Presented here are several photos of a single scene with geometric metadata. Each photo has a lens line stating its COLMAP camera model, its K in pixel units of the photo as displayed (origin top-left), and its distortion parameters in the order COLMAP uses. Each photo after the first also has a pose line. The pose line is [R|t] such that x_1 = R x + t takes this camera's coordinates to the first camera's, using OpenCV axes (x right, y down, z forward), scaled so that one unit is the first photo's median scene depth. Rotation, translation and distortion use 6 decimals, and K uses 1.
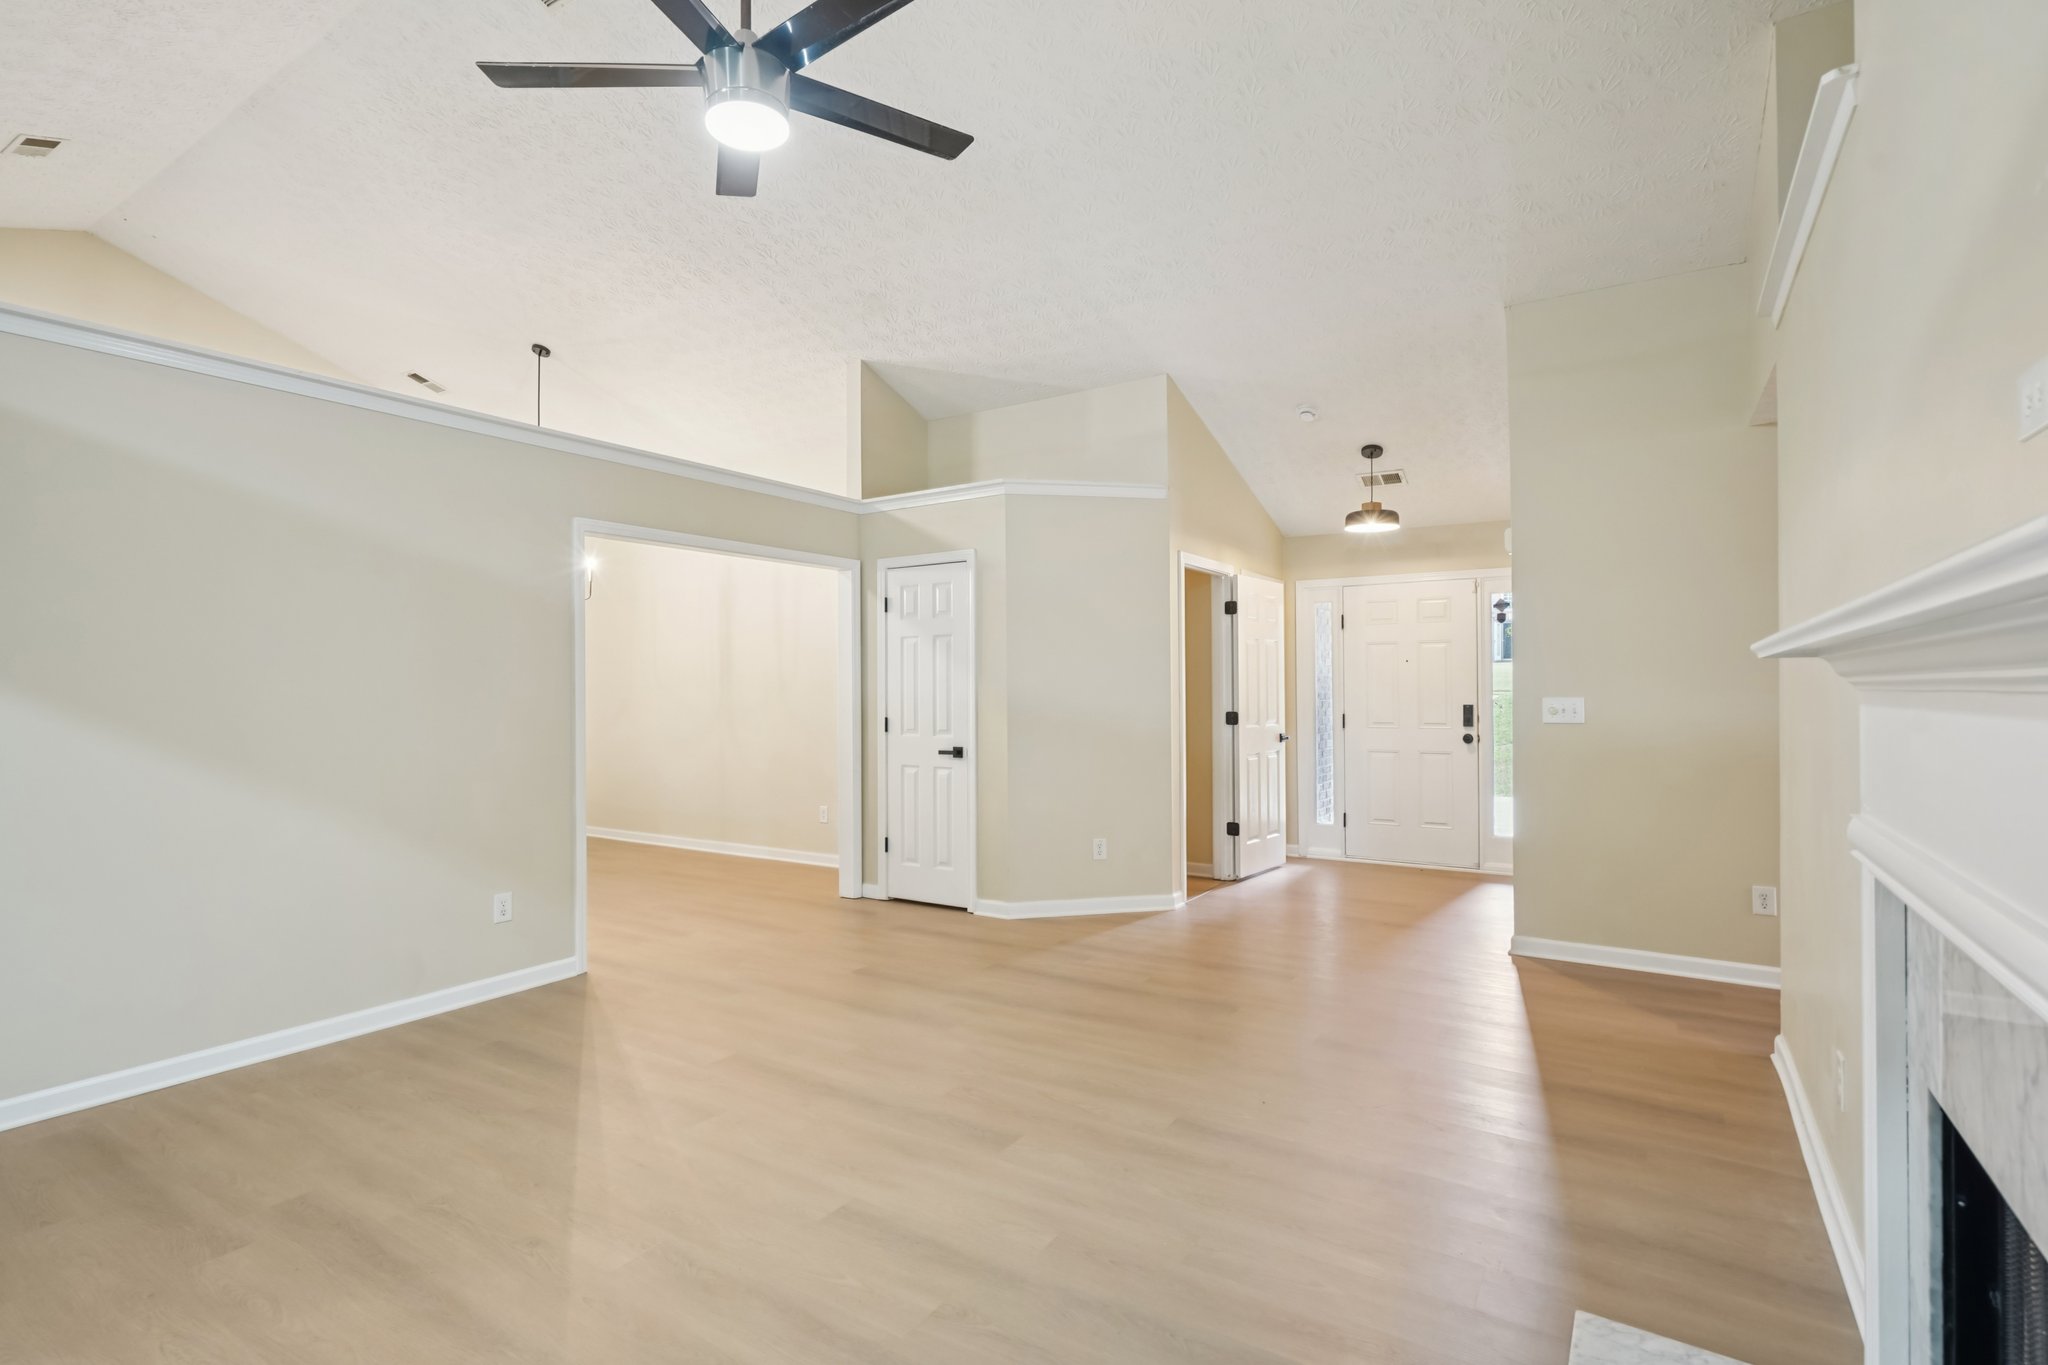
lens RADIAL K [[980.2, 0, 1024.0], [0, 980.2, 682.5], [0, 0, 1]] dist [-0.001063, 0.000456]
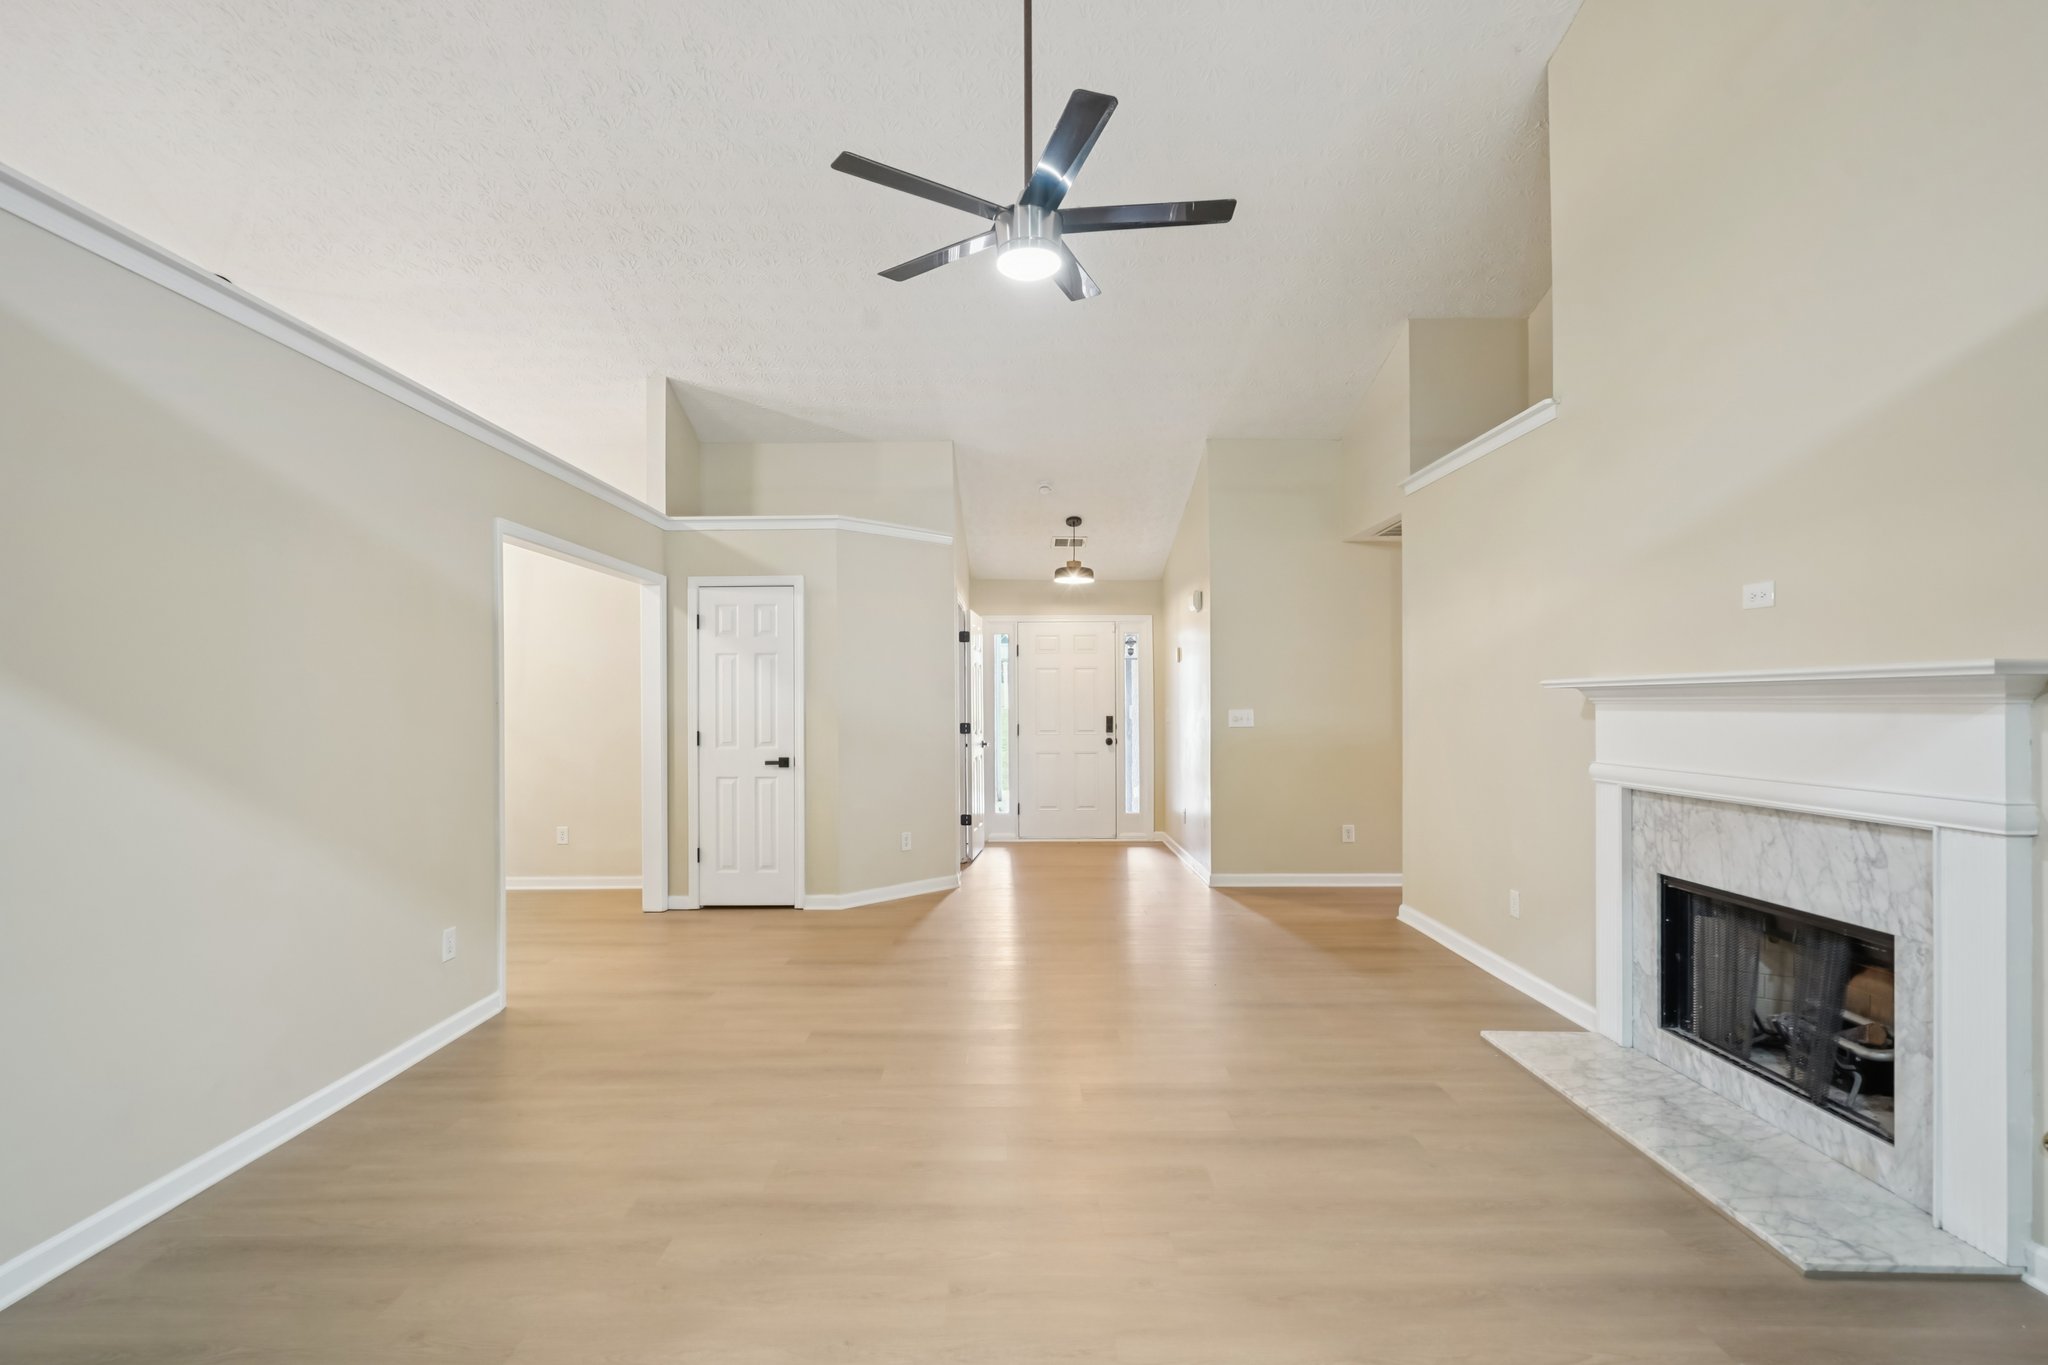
lens RADIAL K [[949.7, 0, 1012.3], [0, 949.7, 707.8], [0, 0, 1]] dist [-0.002152, 0.001360]
pose [[0.838045, -0.001526, 0.545599, -0.413458], [-0.003957, 0.999953, 0.008875, 0.000581], [-0.545587, -0.009597, 0.837999, -0.013276]]
